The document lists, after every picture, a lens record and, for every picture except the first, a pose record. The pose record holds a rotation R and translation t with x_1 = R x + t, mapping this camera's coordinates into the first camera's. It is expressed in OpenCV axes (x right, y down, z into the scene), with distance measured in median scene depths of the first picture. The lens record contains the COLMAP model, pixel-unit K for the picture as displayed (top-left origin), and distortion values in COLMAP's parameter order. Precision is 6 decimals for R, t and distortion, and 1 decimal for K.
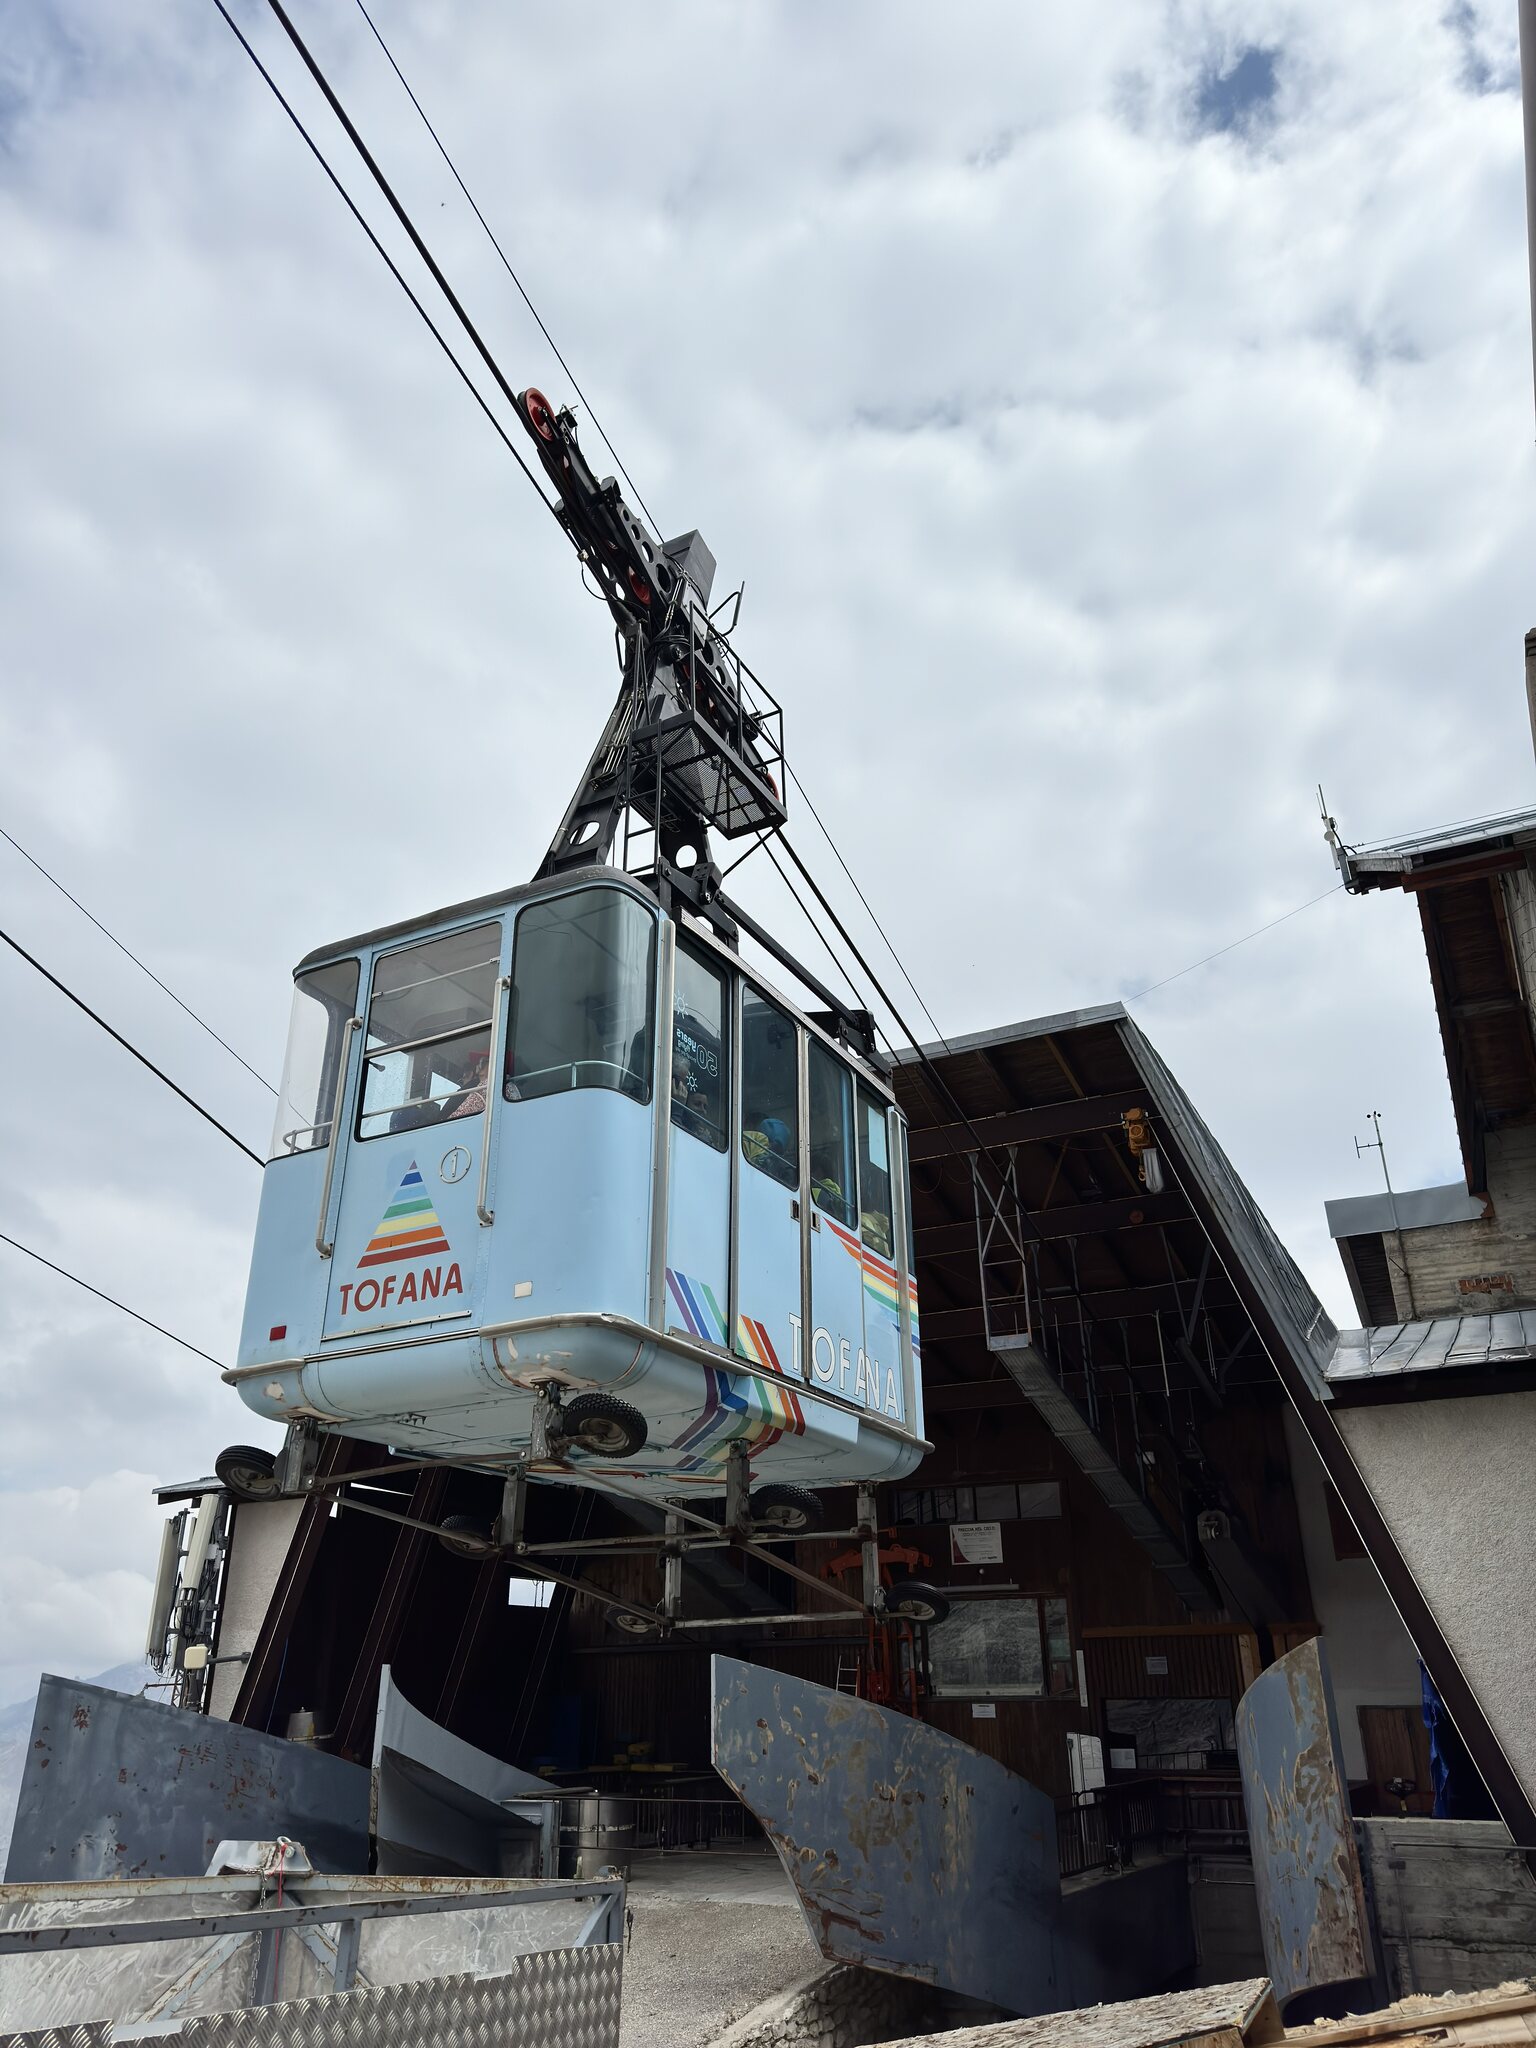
lens RADIAL K [[1438.9, 0, 768.0], [0, 1438.9, 1024.0], [0, 0, 1]] dist [0.049077, -0.053799]
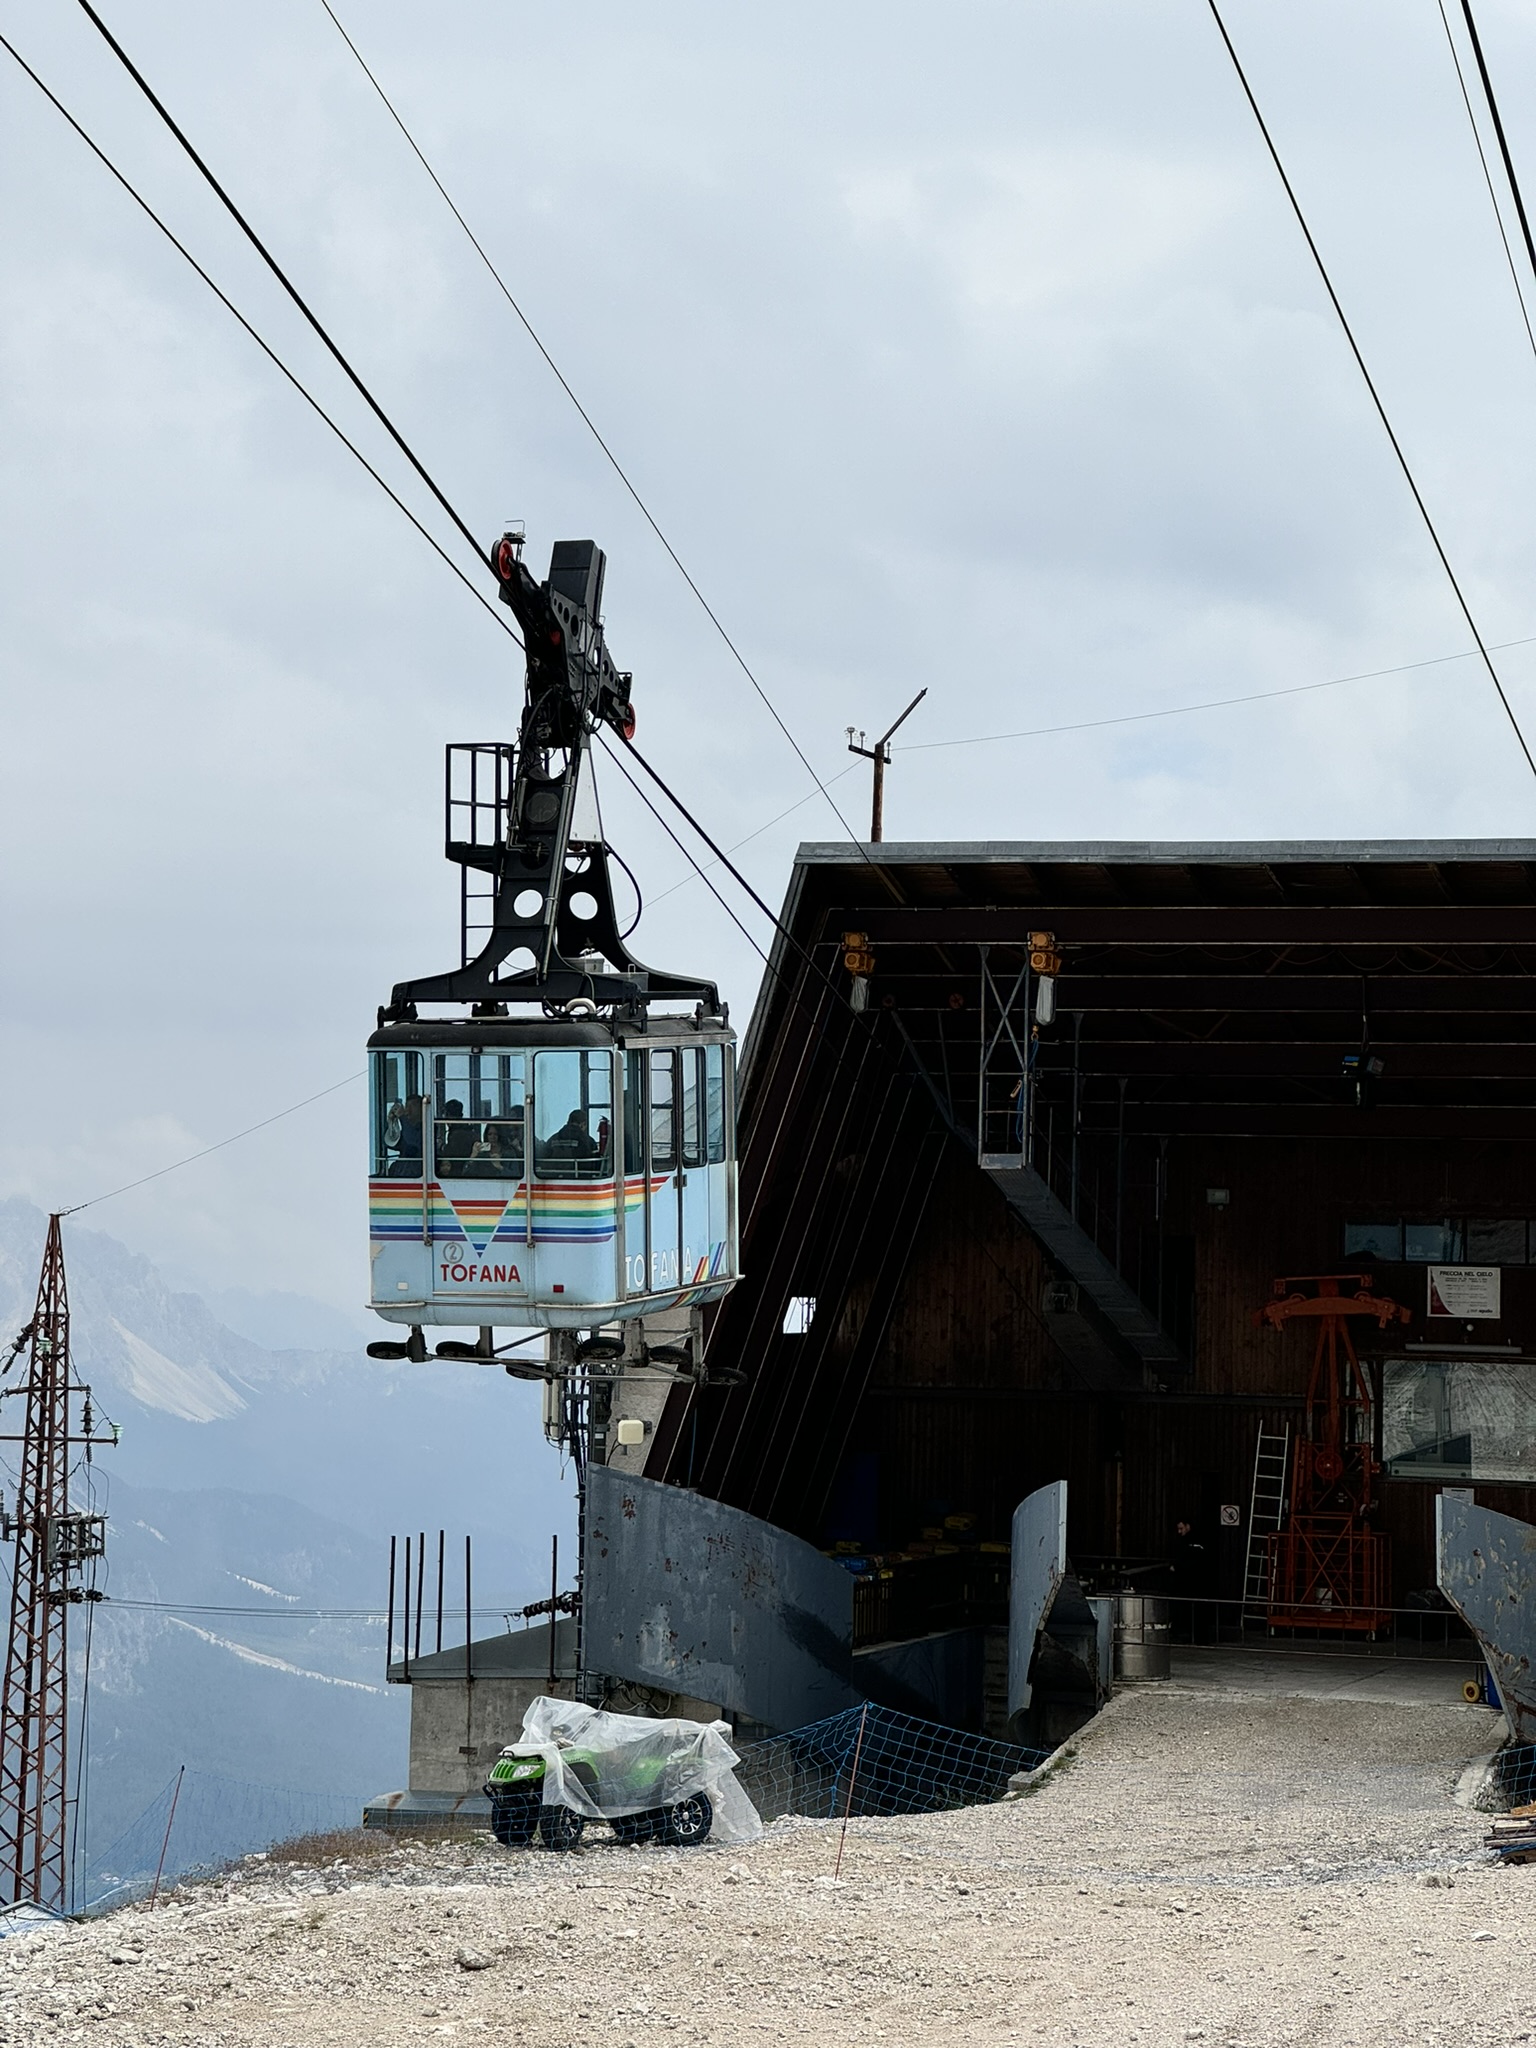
lens RADIAL K [[4660.9, 0, 768.0], [0, 4660.9, 1024.0], [0, 0, 1]] dist [0.200621, 0.269248]
pose [[0.984259, 0.039953, 0.172155, -0.895024], [-0.102002, 0.923913, 0.368756, -0.880429], [-0.144324, -0.380511, 0.913445, -1.550996]]
